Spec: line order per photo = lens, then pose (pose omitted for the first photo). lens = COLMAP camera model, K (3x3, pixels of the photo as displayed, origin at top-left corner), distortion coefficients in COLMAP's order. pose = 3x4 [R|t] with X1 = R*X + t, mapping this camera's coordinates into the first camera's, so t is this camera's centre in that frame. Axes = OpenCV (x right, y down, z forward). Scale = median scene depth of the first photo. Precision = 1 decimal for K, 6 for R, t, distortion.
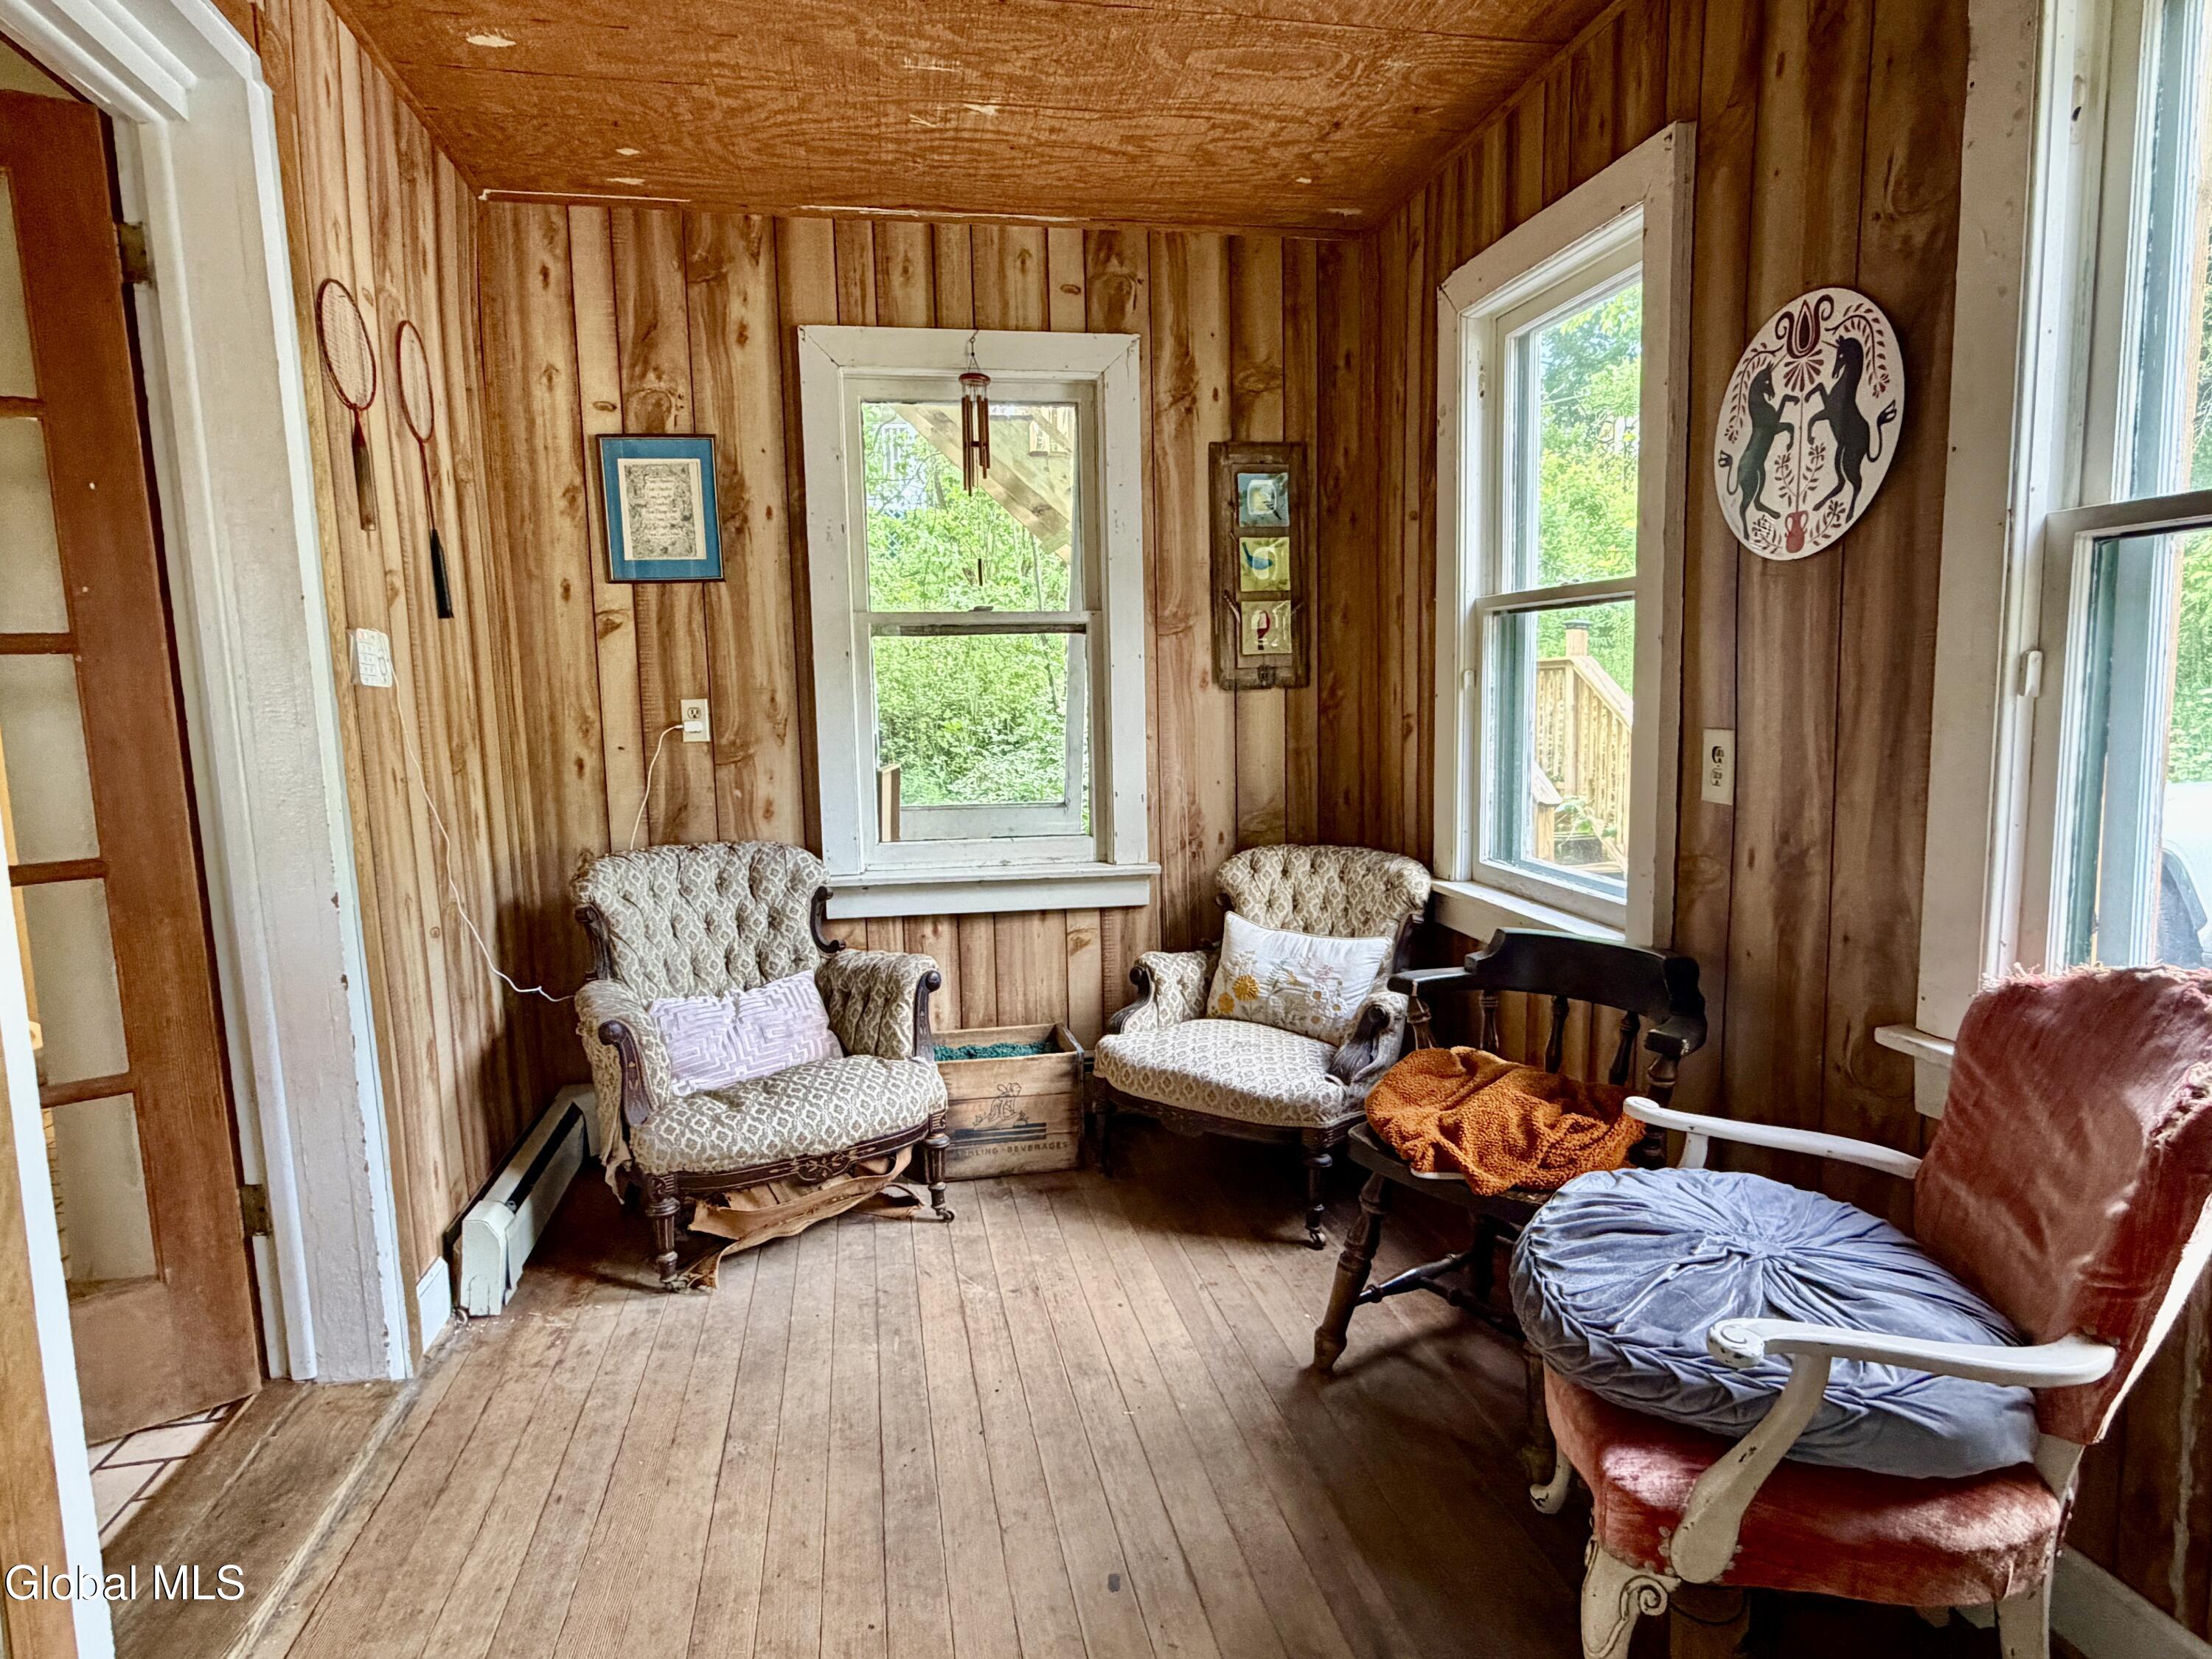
lens RADIAL K [[1244.5, 0, 1109.3], [0, 1244.5, 832.0], [0, 0, 1]] dist [0.005208, 0.000616]
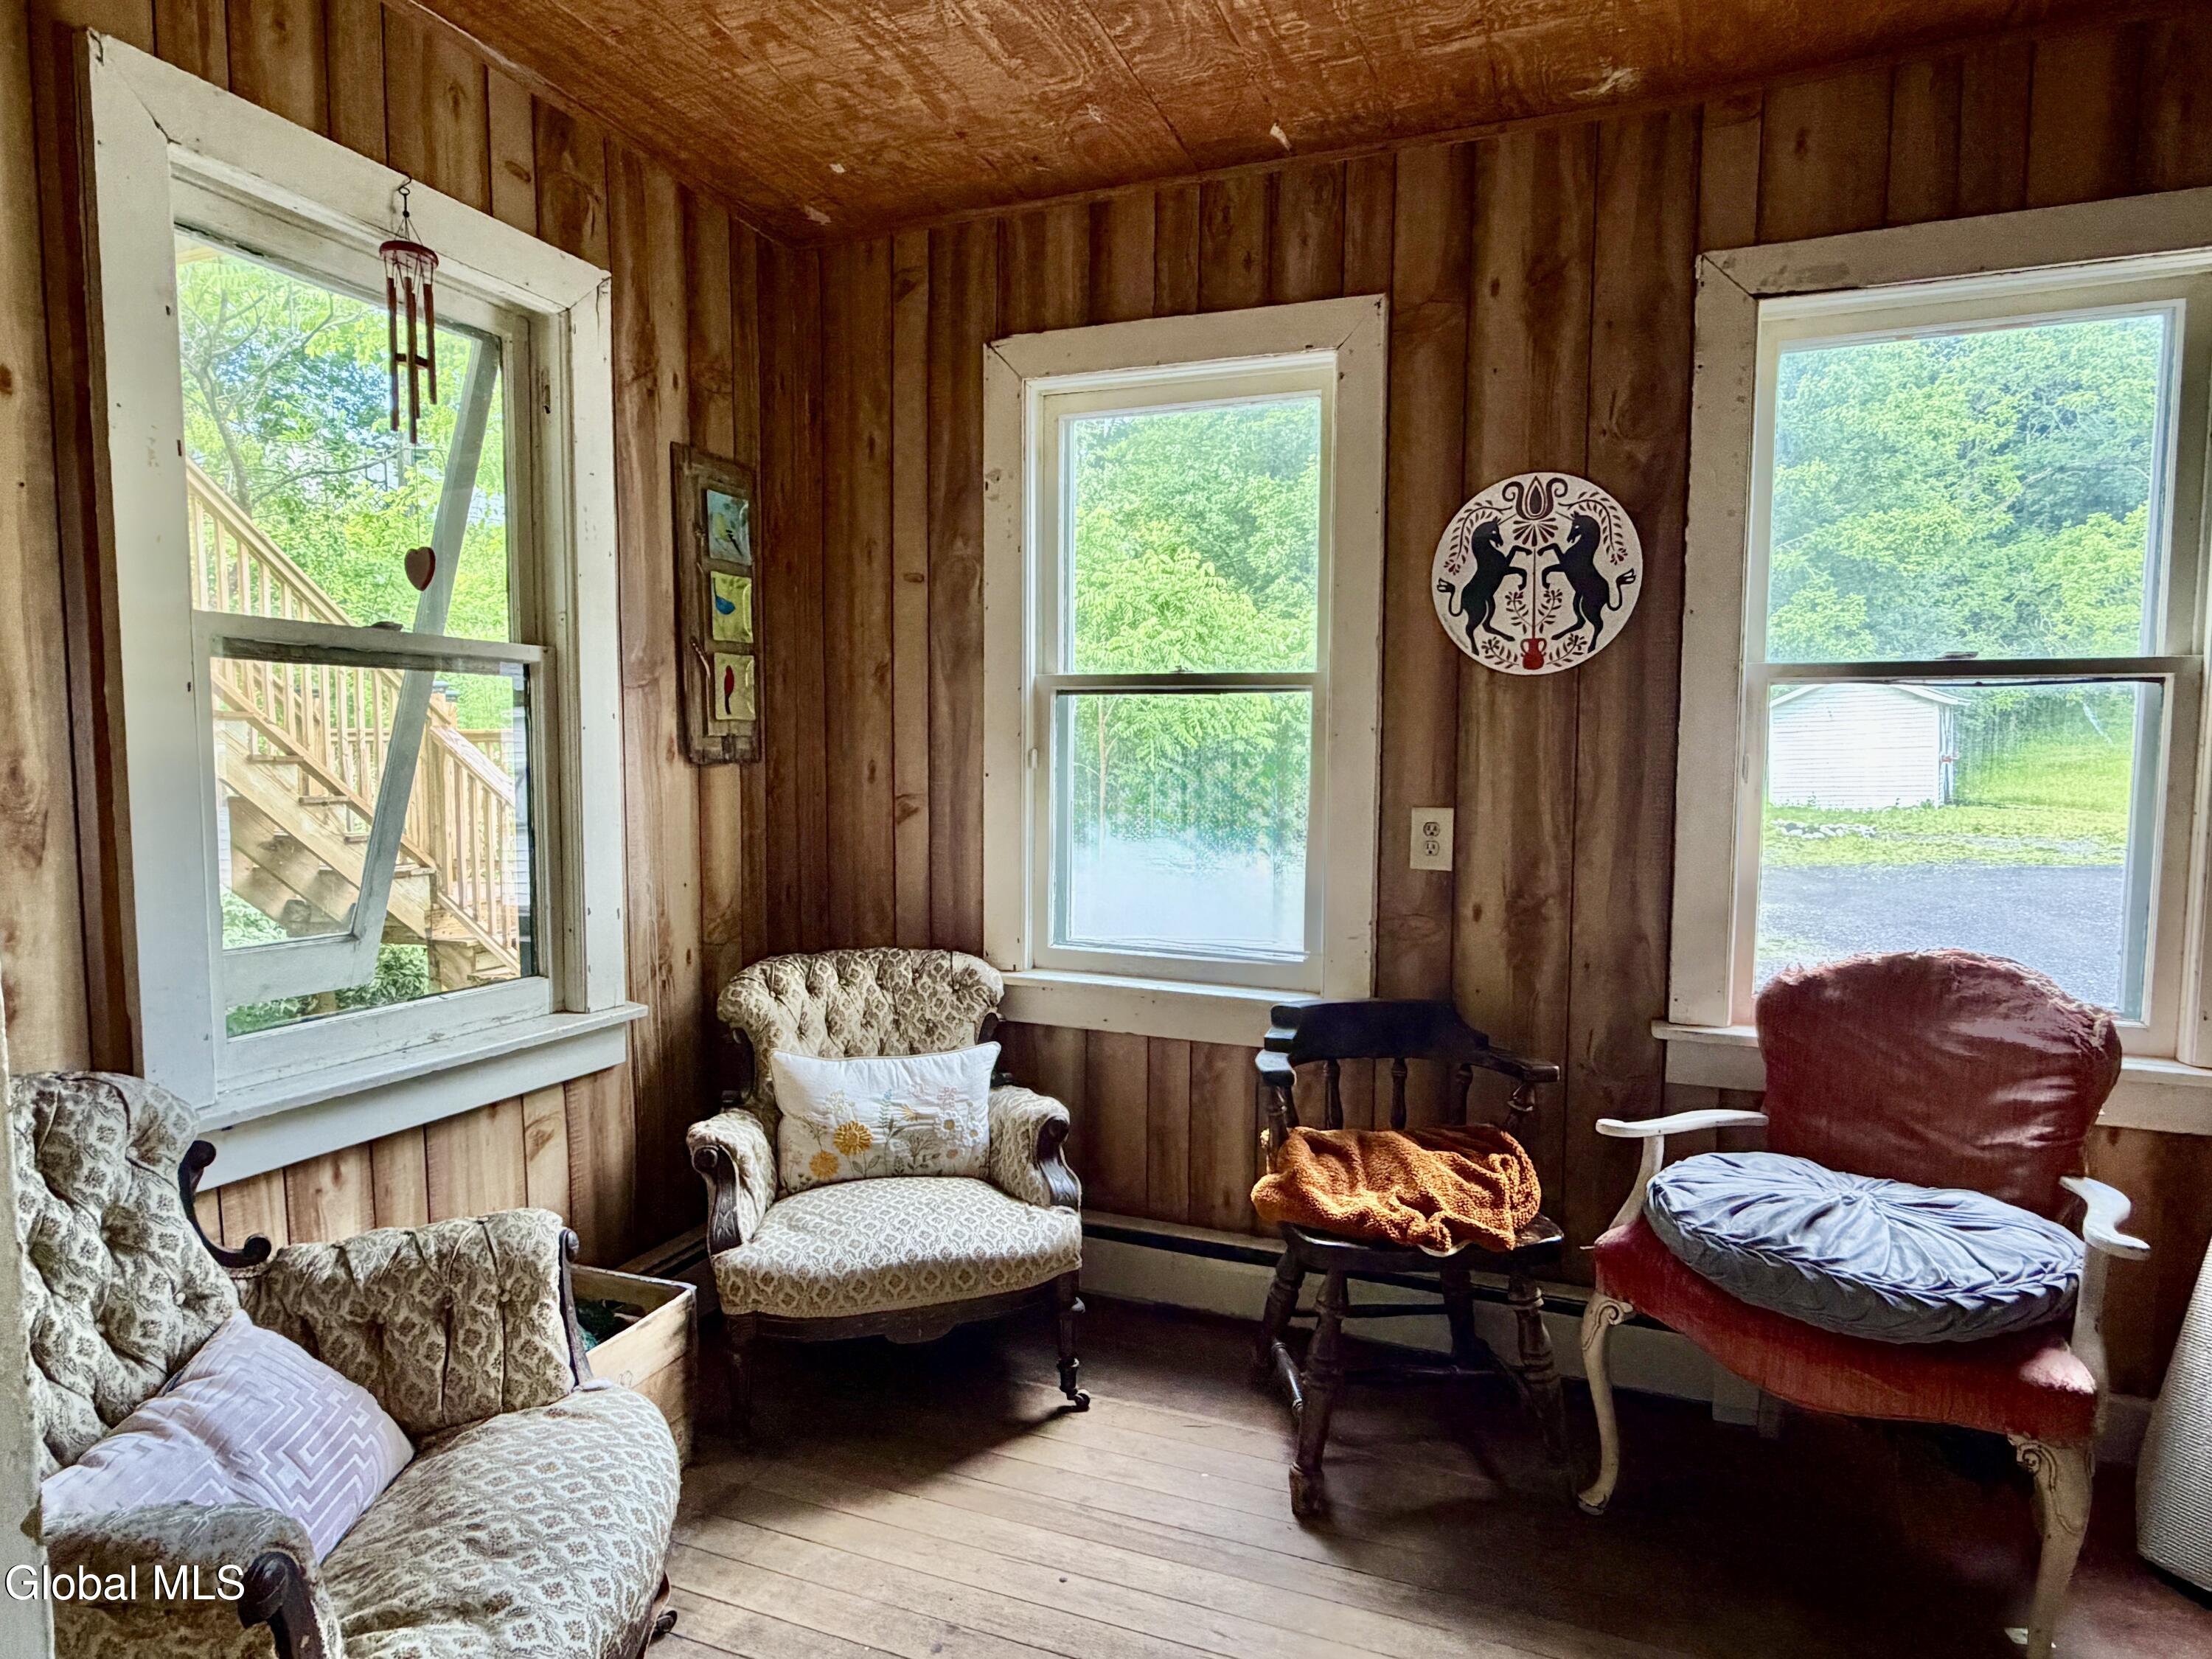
lens RADIAL K [[1244.5, 0, 1104.3], [0, 1244.5, 833.6], [0, 0, 1]] dist [0.005208, 0.000616]
pose [[0.542412, -0.033279, 0.839453, -0.493611], [0.080619, 0.996666, -0.012581, -0.049117], [-0.836236, 0.074500, 0.543286, 0.442557]]
